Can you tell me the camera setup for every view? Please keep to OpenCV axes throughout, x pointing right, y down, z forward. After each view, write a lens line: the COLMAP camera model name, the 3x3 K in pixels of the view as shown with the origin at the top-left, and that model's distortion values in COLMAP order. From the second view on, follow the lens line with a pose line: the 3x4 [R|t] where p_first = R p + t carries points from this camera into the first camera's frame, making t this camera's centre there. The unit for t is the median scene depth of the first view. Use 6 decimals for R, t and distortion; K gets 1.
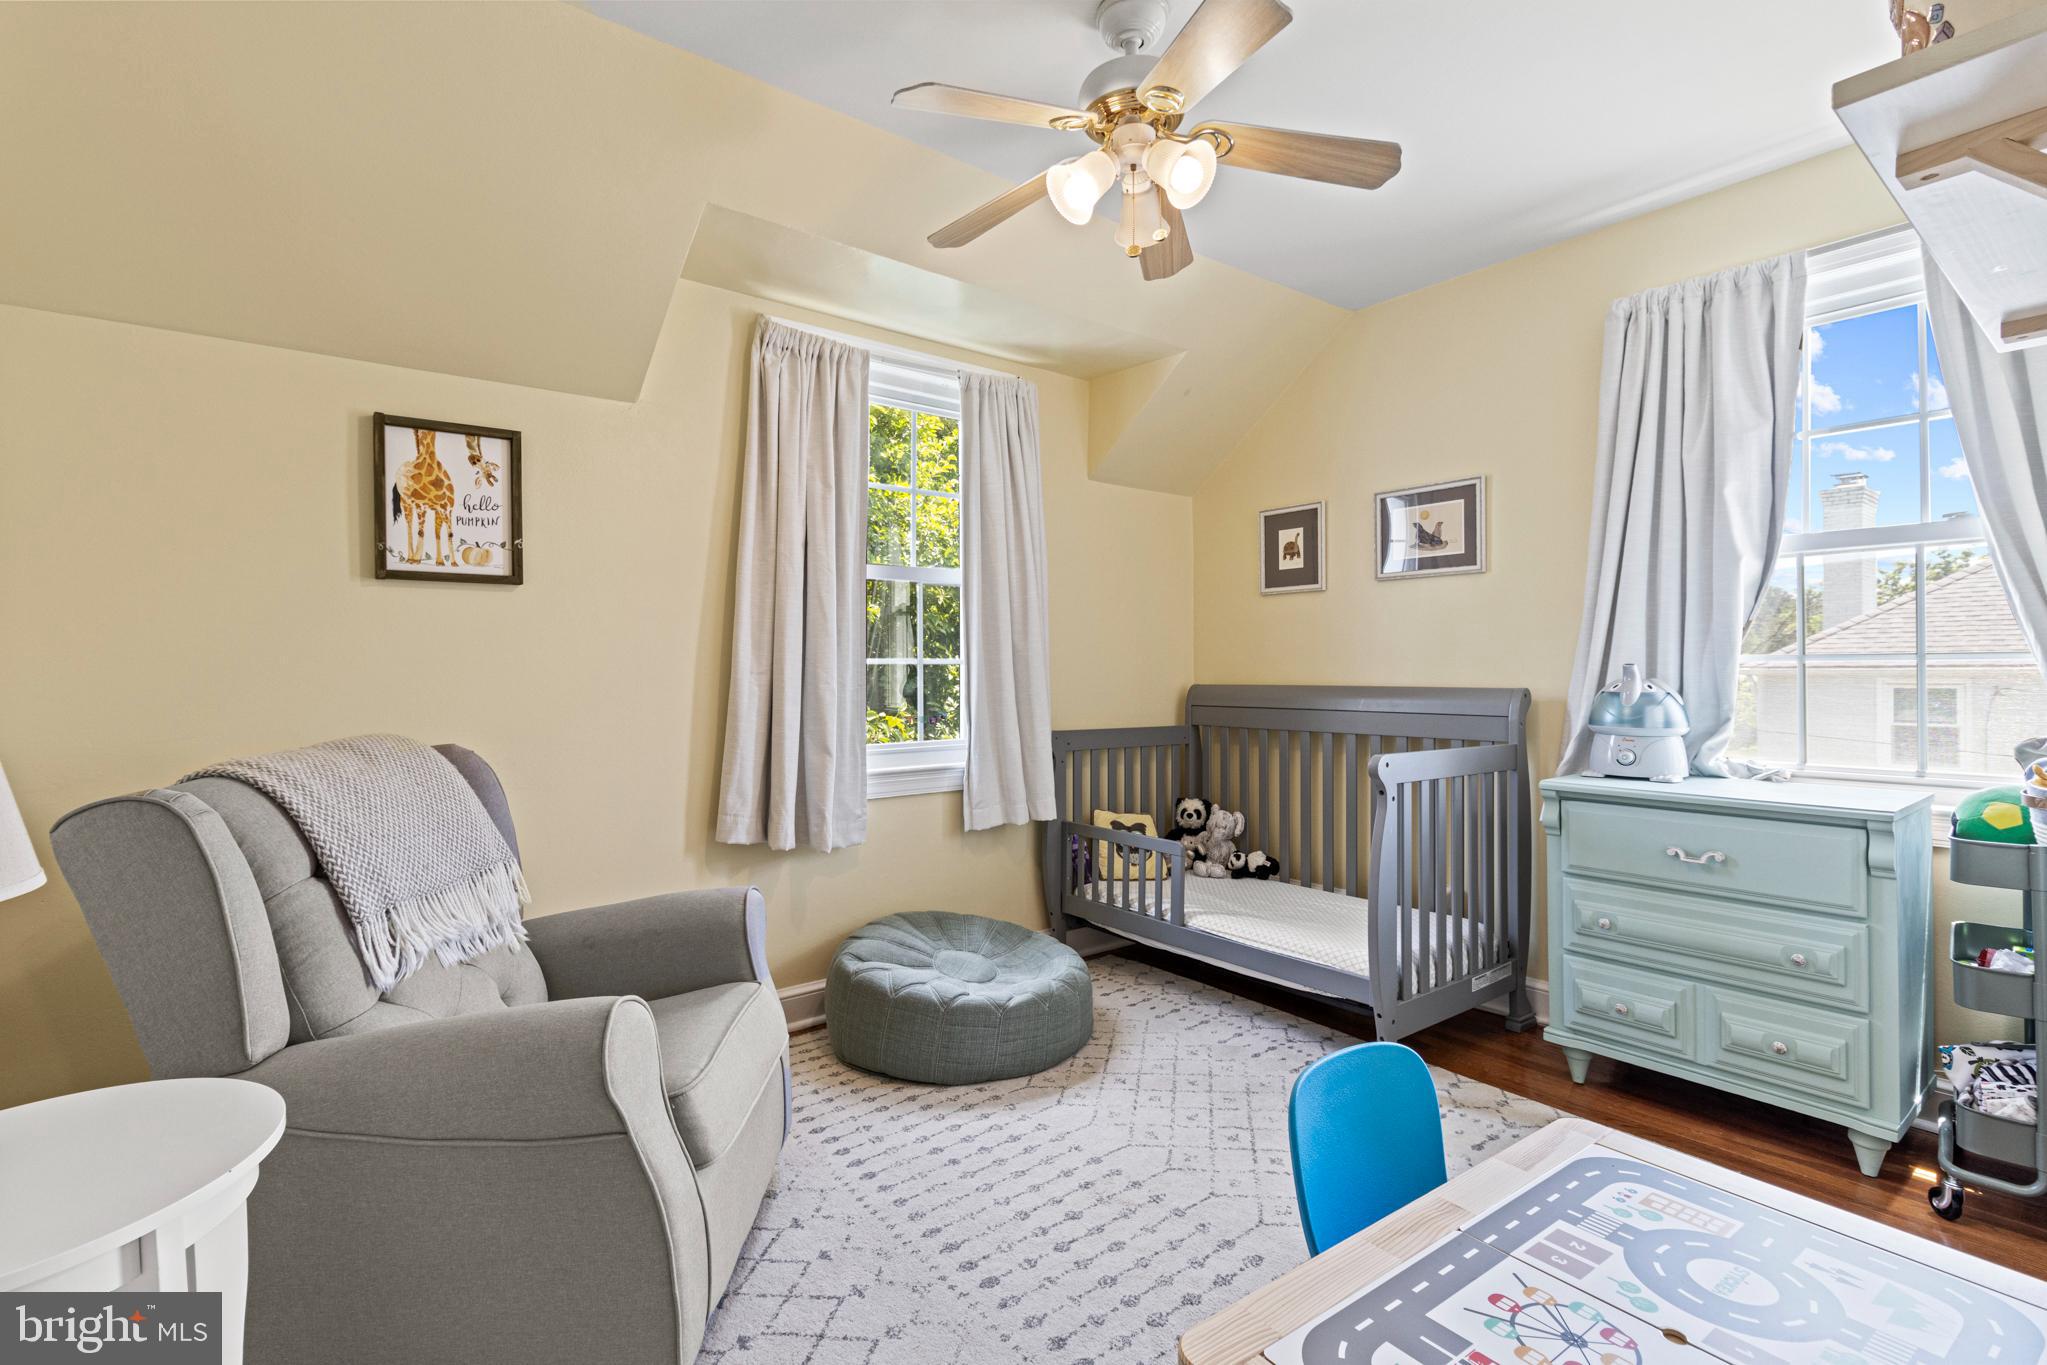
lens RADIAL K [[957.6, 0, 1014.3], [0, 957.6, 678.9], [0, 0, 1]] dist [0.003547, -0.000231]
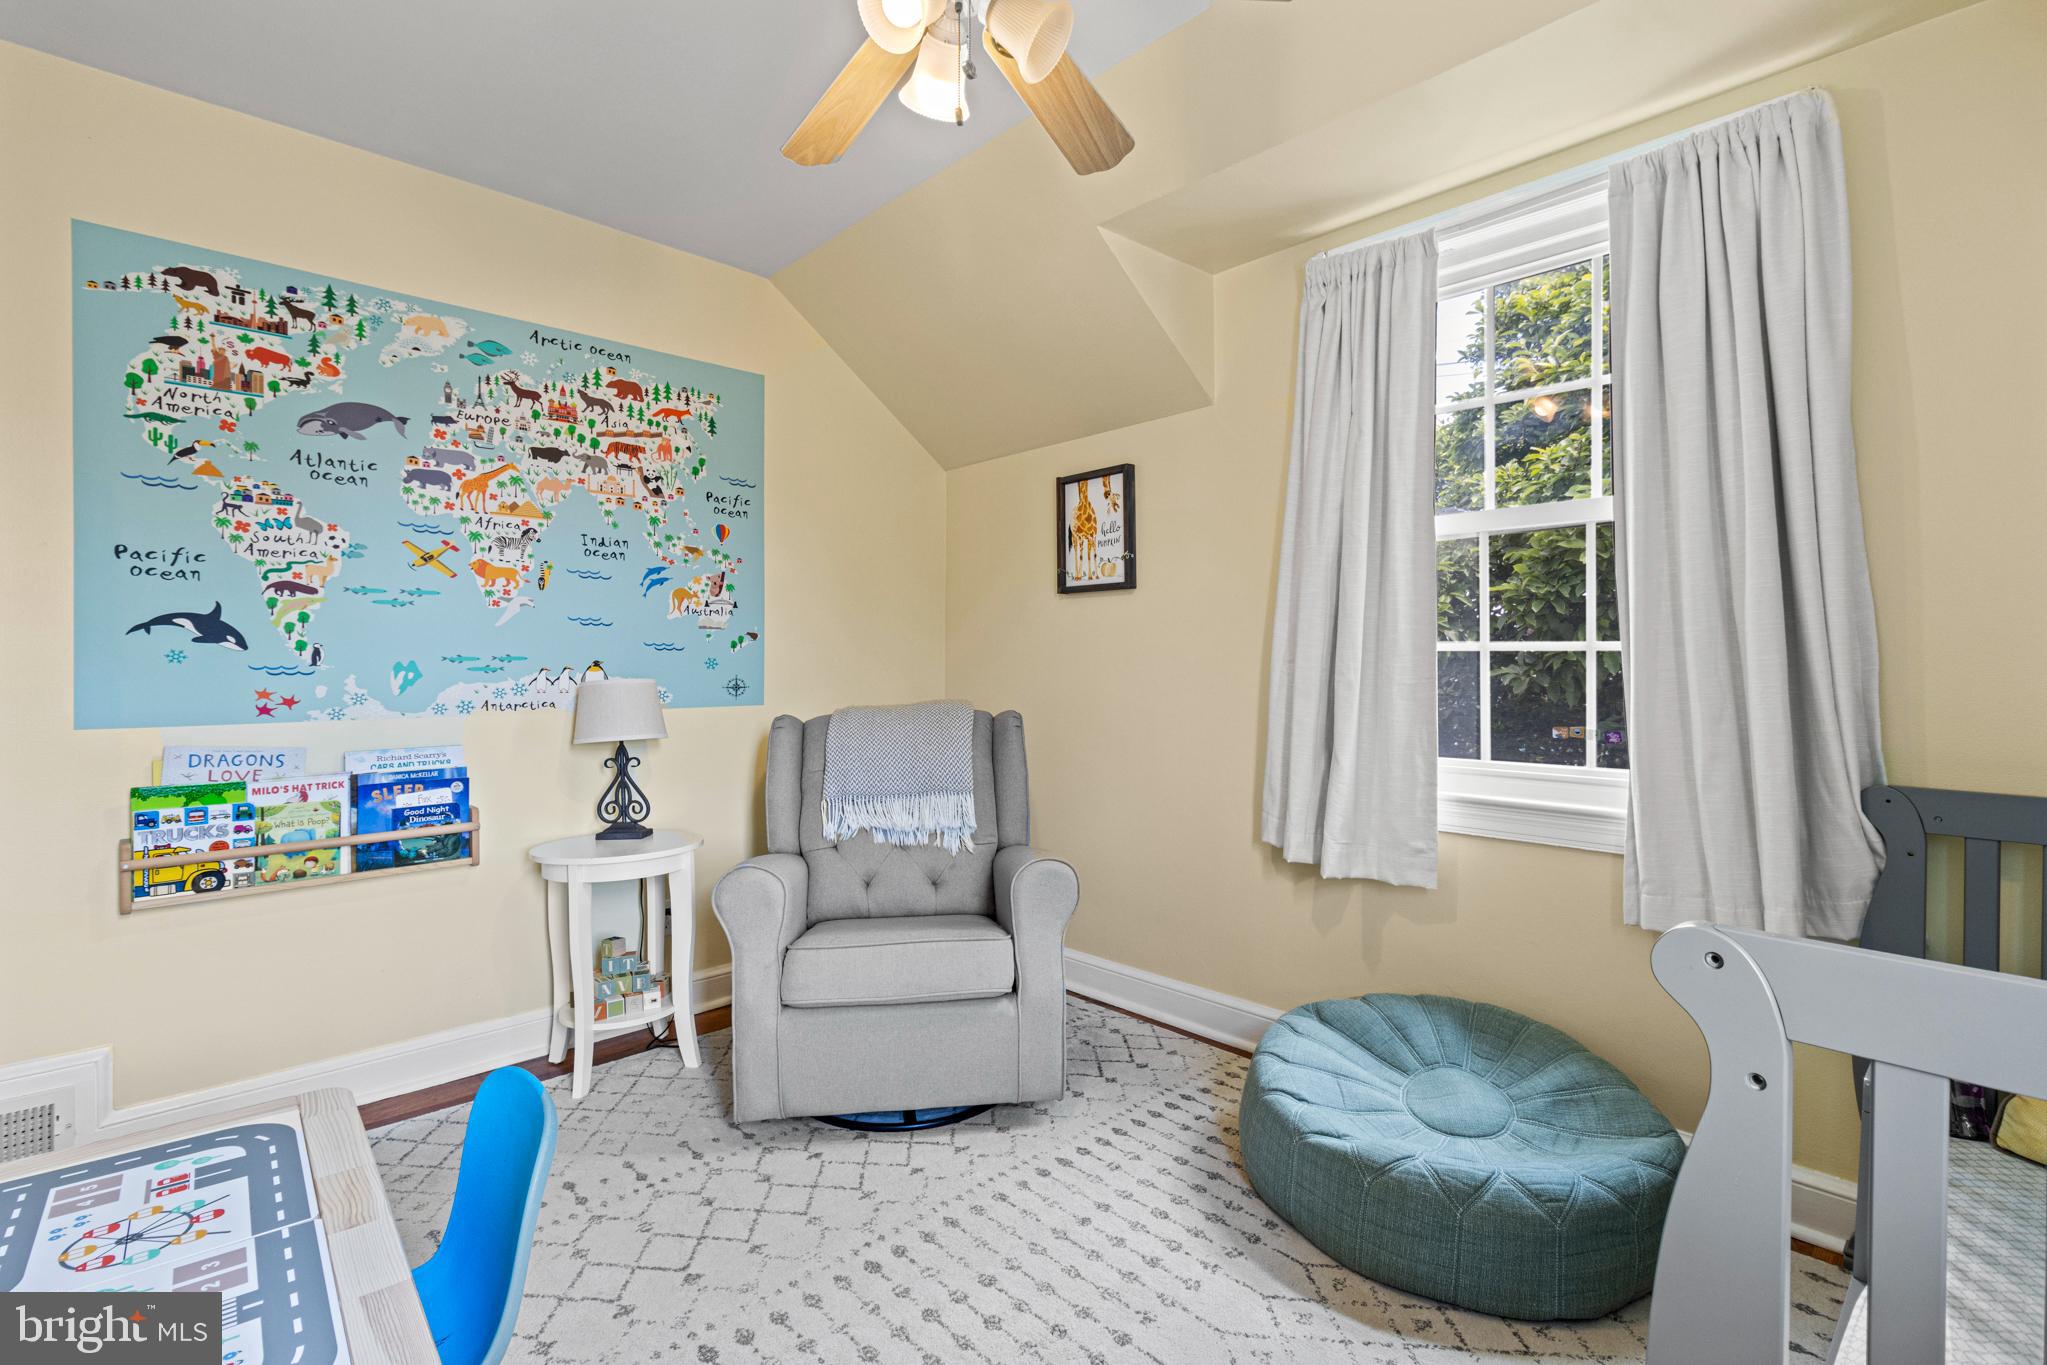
lens RADIAL K [[957.6, 0, 1013.6], [0, 957.6, 672.2], [0, 0, 1]] dist [0.003547, -0.000231]
pose [[0.079673, 0.014470, -0.996716, 0.692909], [-0.011048, 0.999846, 0.013633, -0.005981], [0.996760, 0.009926, 0.079821, 0.751833]]
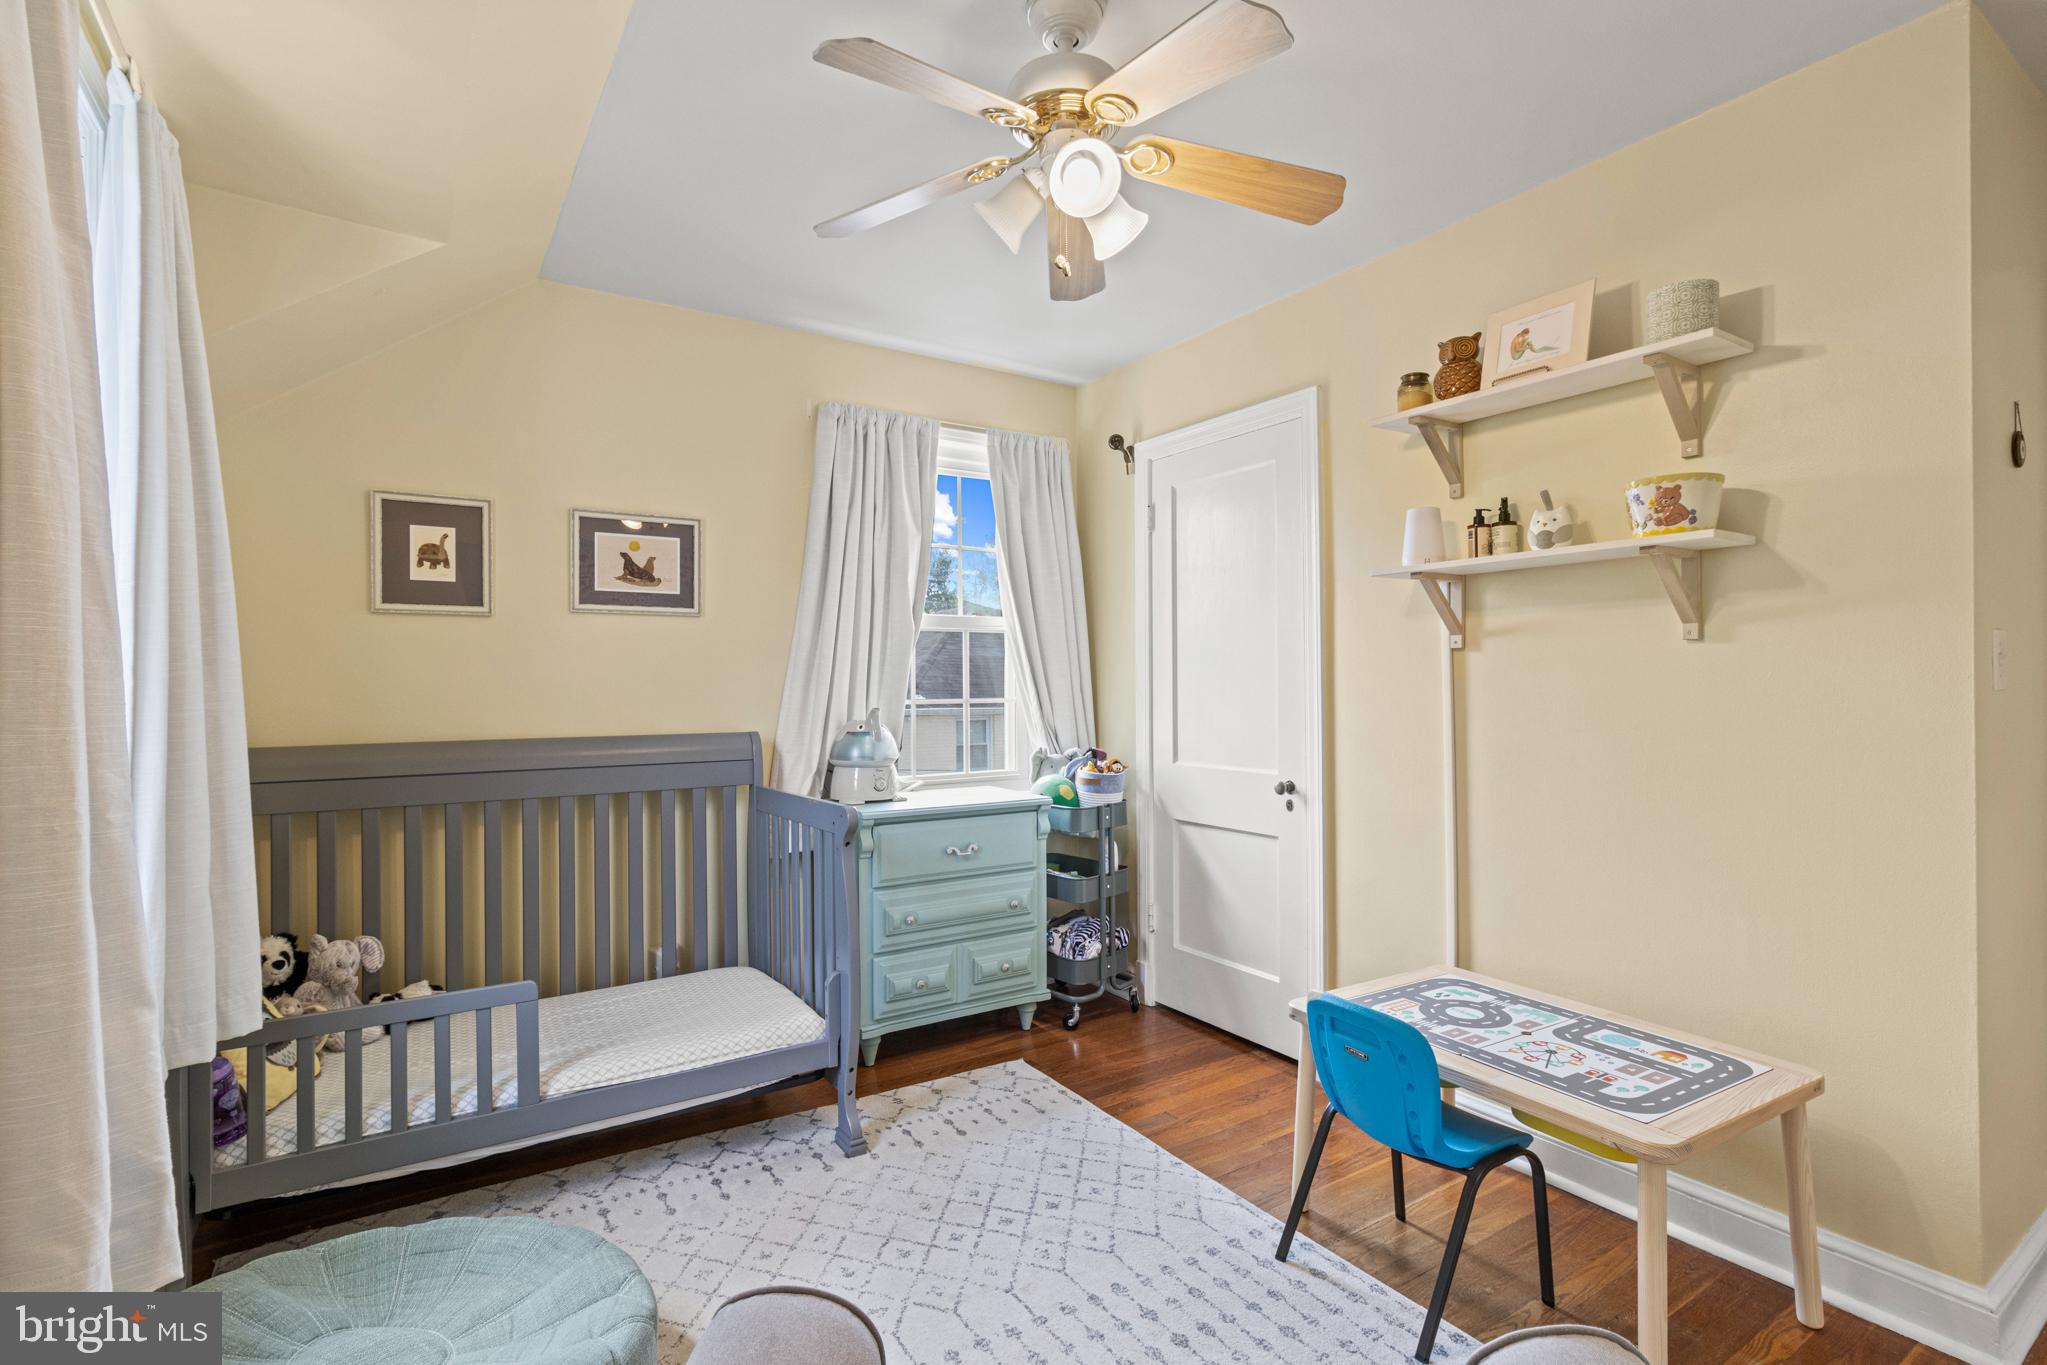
lens RADIAL K [[957.6, 0, 1023.6], [0, 957.6, 679.7], [0, 0, 1]] dist [0.003547, -0.000231]
pose [[0.097415, 0.012266, 0.995168, -0.591871], [0.017482, 0.999749, -0.014033, -0.032448], [-0.995090, 0.018765, 0.097176, 0.727950]]
